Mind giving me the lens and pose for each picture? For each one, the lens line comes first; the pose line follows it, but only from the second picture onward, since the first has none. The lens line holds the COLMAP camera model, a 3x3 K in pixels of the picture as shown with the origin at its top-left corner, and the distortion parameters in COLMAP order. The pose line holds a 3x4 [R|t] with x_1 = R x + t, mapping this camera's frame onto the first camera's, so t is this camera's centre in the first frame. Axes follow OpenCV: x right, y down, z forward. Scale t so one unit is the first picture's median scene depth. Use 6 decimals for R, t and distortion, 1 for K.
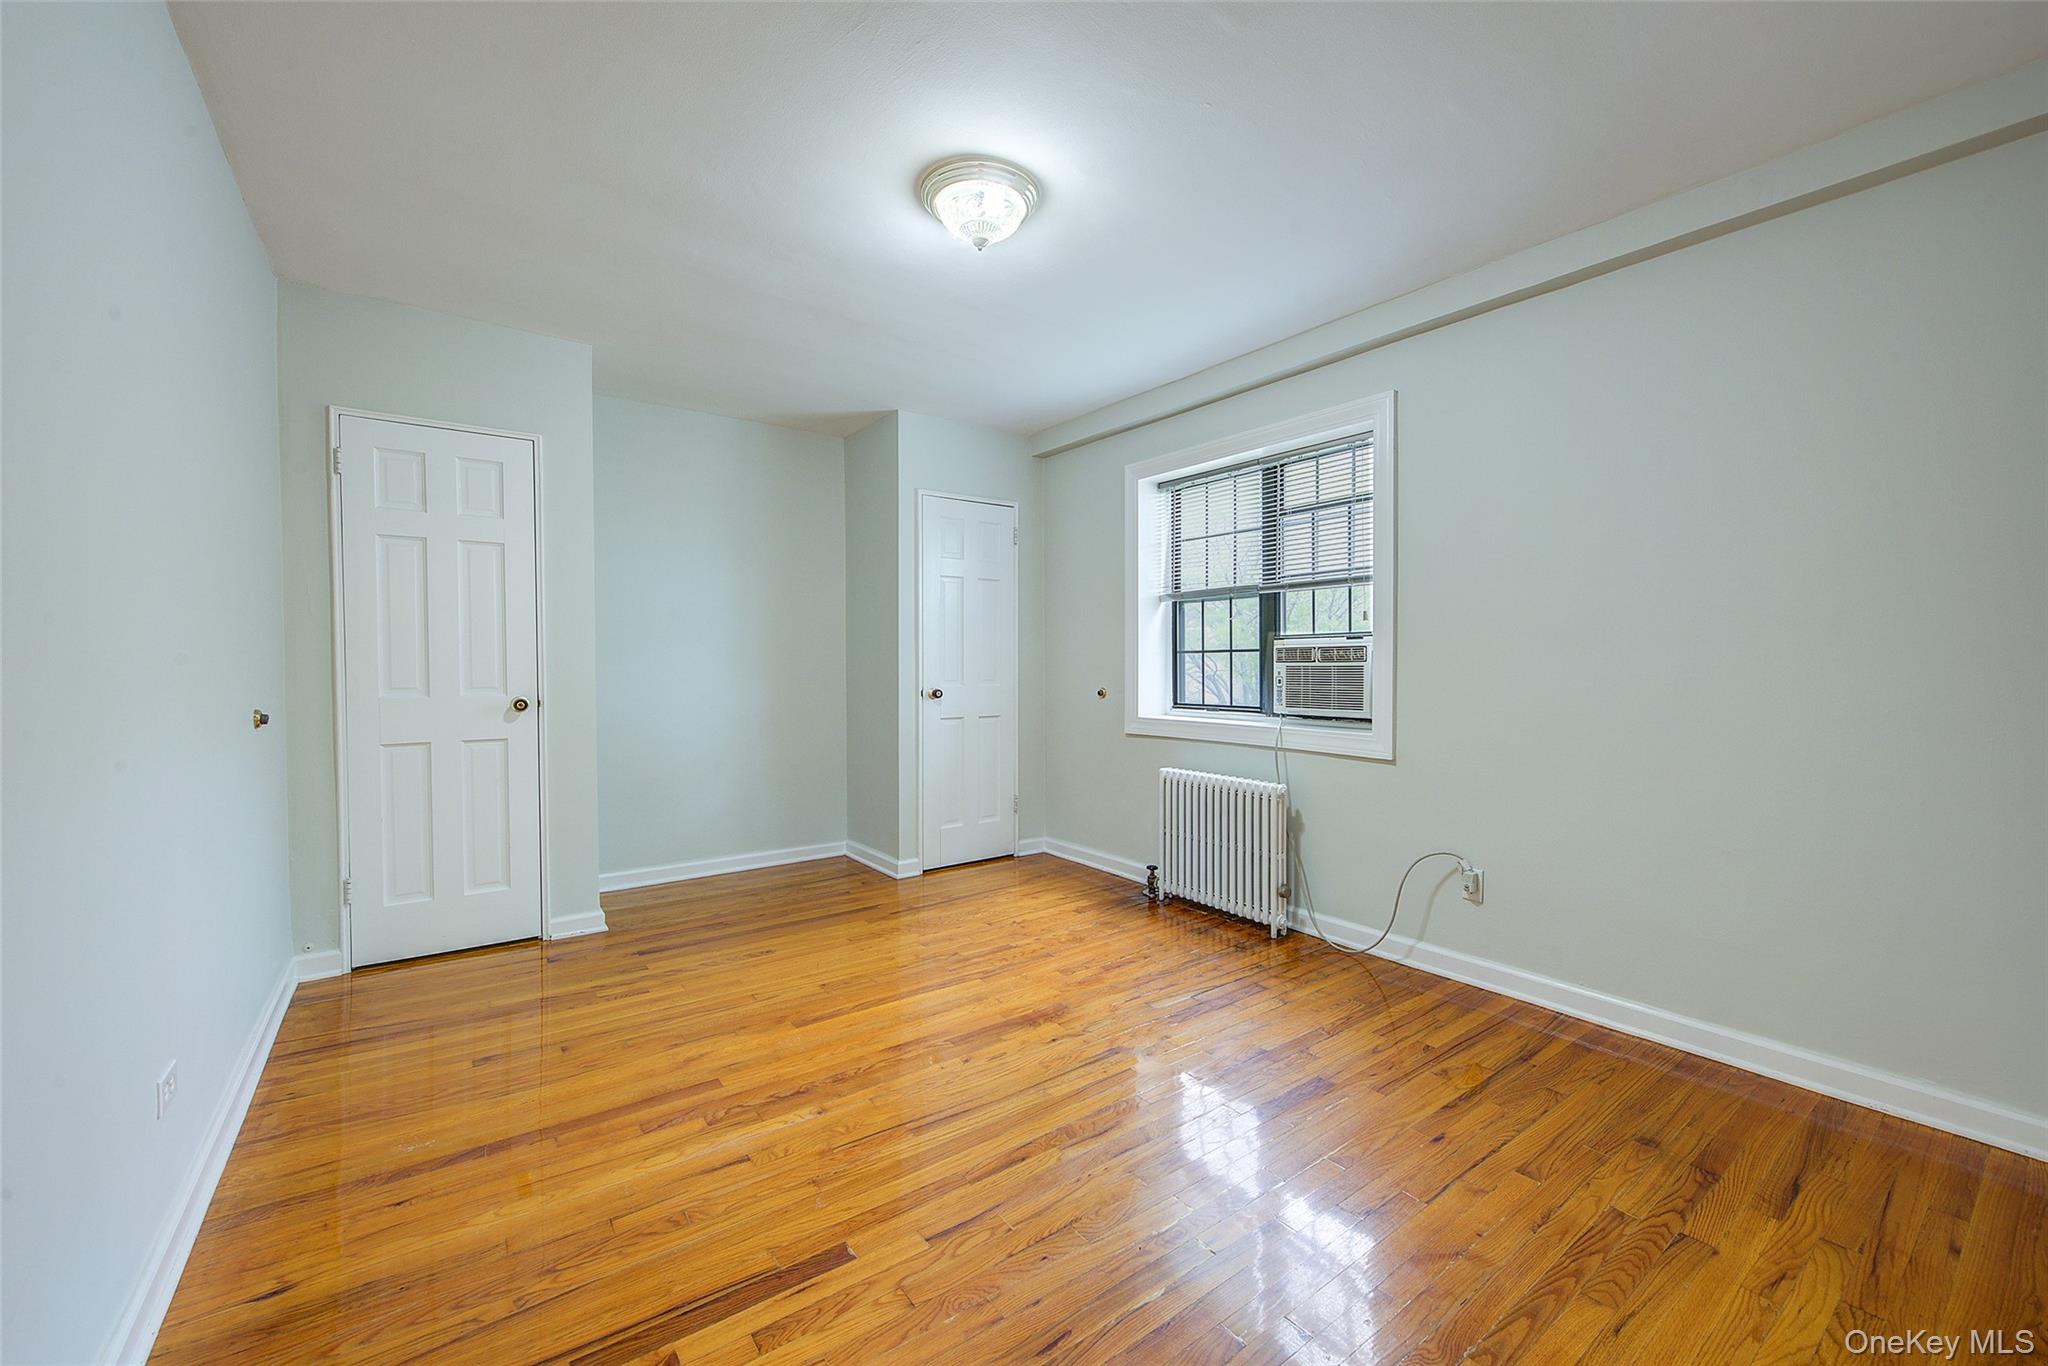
lens RADIAL K [[805.6, 0, 1040.5], [0, 805.6, 684.0], [0, 0, 1]] dist [-0.000142, -0.008565]
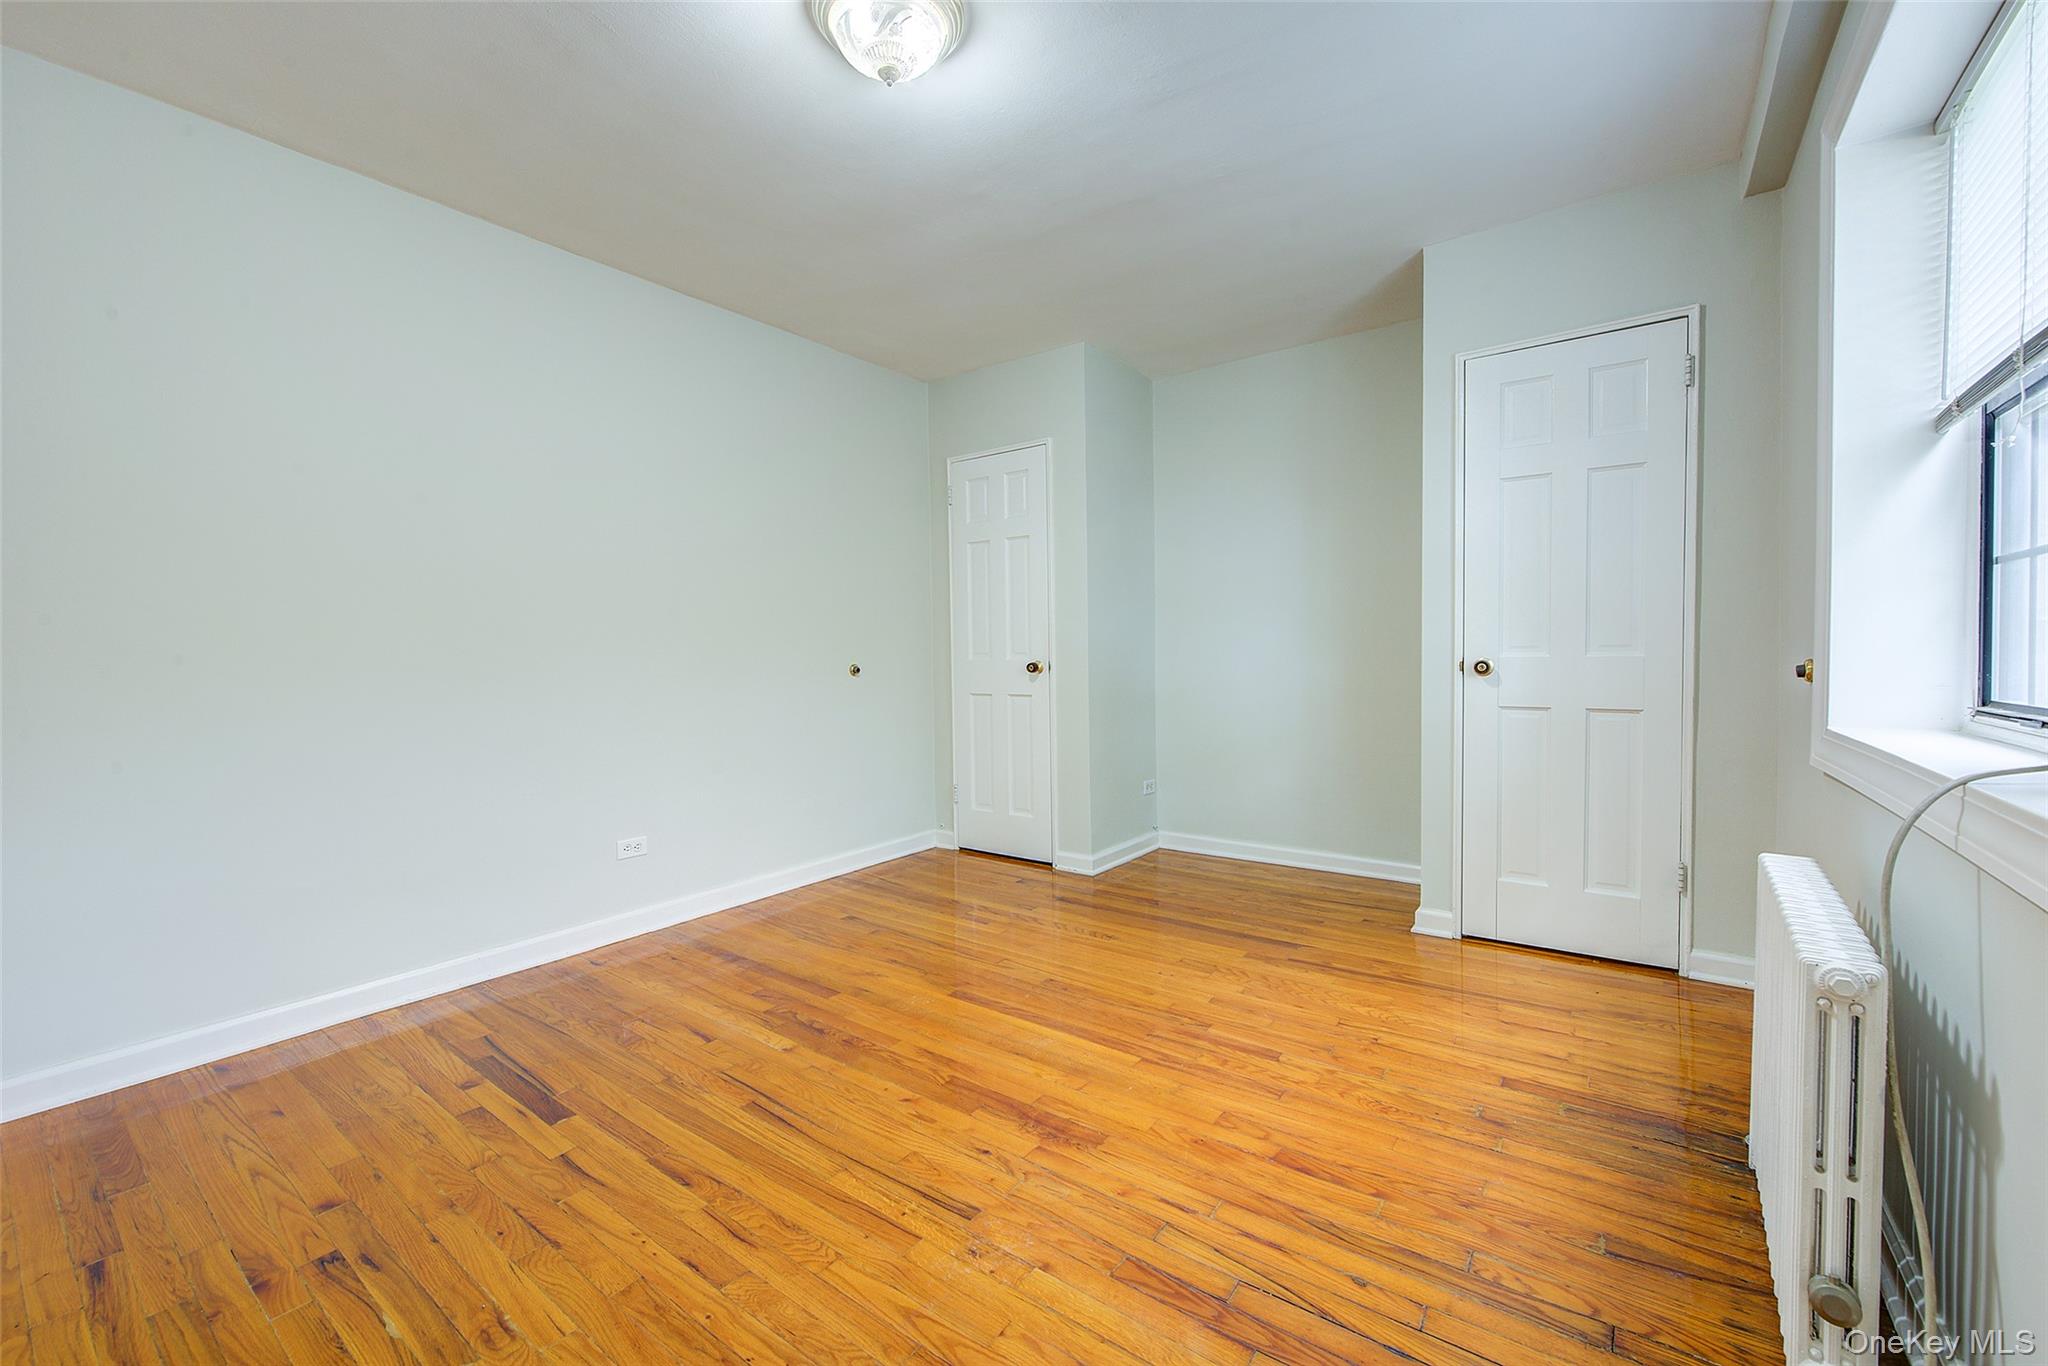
lens RADIAL K [[819.2, 0, 1032.4], [0, 819.2, 686.9], [0, 0, 1]] dist [0.001875, -0.004993]
pose [[0.290658, 0.036788, -0.956120, 0.504689], [-0.010514, 0.999323, 0.035255, 0.011408], [0.956769, -0.000195, 0.290848, 0.609793]]
